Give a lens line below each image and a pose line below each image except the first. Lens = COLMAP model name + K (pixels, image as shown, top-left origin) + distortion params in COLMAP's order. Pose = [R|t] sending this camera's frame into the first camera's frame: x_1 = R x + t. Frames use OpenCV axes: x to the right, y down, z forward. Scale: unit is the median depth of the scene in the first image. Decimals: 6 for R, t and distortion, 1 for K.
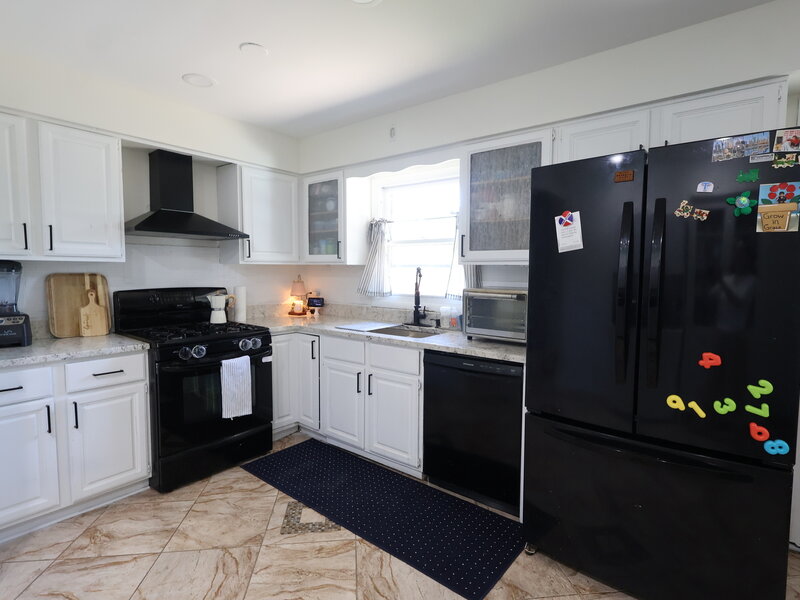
lens RADIAL K [[420.7, 0, 400.0], [0, 420.7, 300.0], [0, 0, 1]] dist [-0.000742, 0.001198]
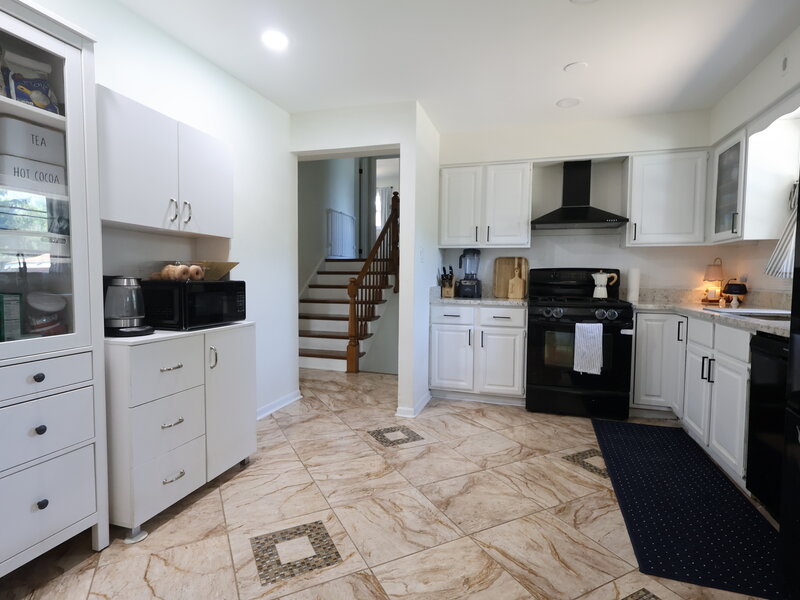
lens RADIAL K [[420.7, 0, 400.0], [0, 420.7, 300.0], [0, 0, 1]] dist [-0.000742, 0.001198]
pose [[0.358056, 0.050258, -0.932347, 0.518316], [-0.074143, 0.996928, 0.025266, 0.082054], [0.930752, 0.060080, 0.360682, 0.074395]]
